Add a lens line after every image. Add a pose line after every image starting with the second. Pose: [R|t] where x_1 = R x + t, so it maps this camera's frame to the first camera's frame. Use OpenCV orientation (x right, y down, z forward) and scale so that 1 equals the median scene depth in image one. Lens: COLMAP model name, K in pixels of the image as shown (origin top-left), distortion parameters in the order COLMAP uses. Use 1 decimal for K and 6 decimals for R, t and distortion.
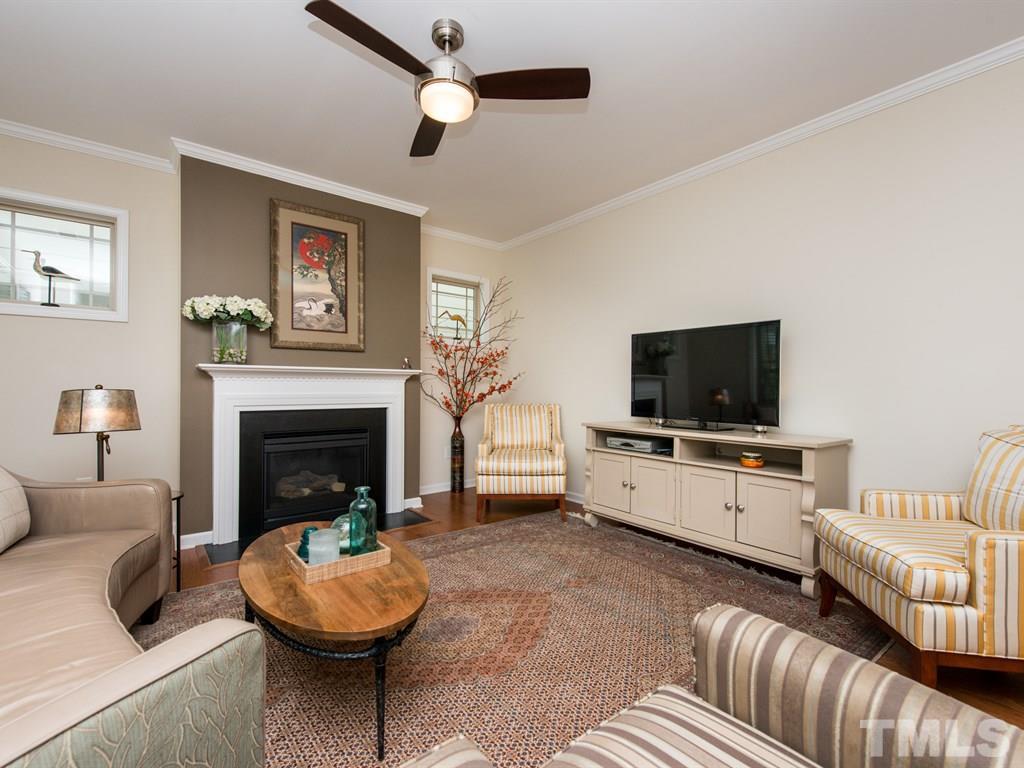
lens RADIAL K [[462.1, 0, 511.7], [0, 462.1, 390.5], [0, 0, 1]] dist [-0.001519, -0.000273]
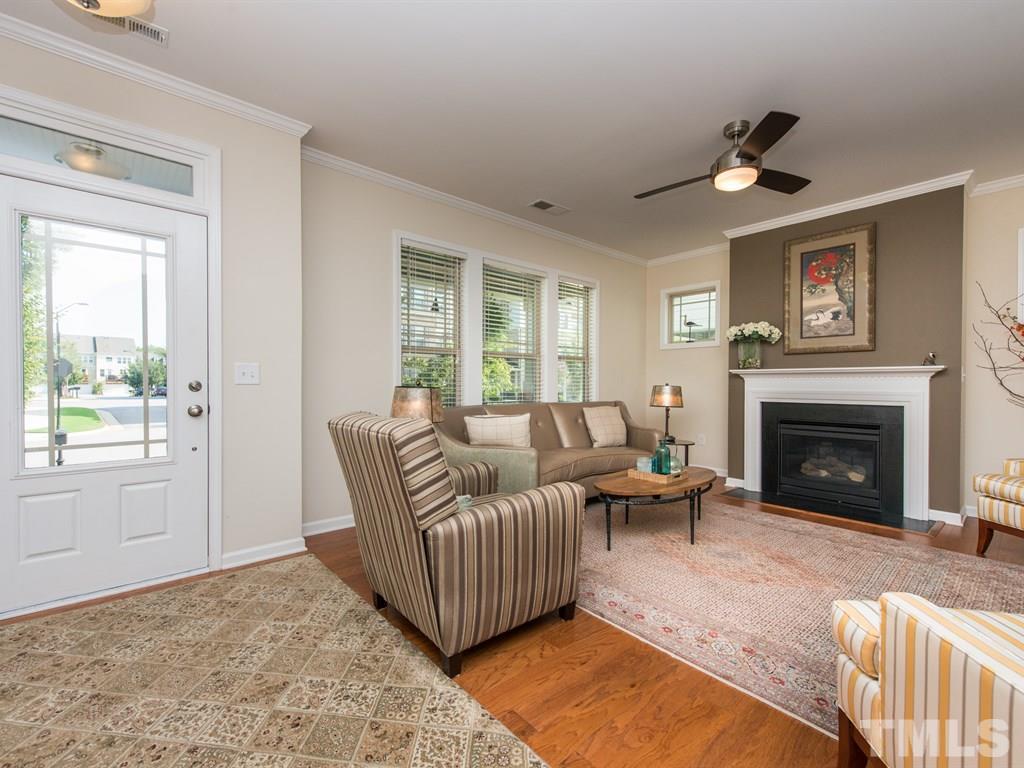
lens RADIAL K [[462.1, 0, 511.7], [0, 462.1, 390.5], [0, 0, 1]] dist [-0.001519, -0.000273]
pose [[0.030932, 0.010569, -0.999466, 0.740505], [-0.010294, 0.999894, 0.010255, 0.003290], [0.999468, 0.009971, 0.031037, 0.175255]]
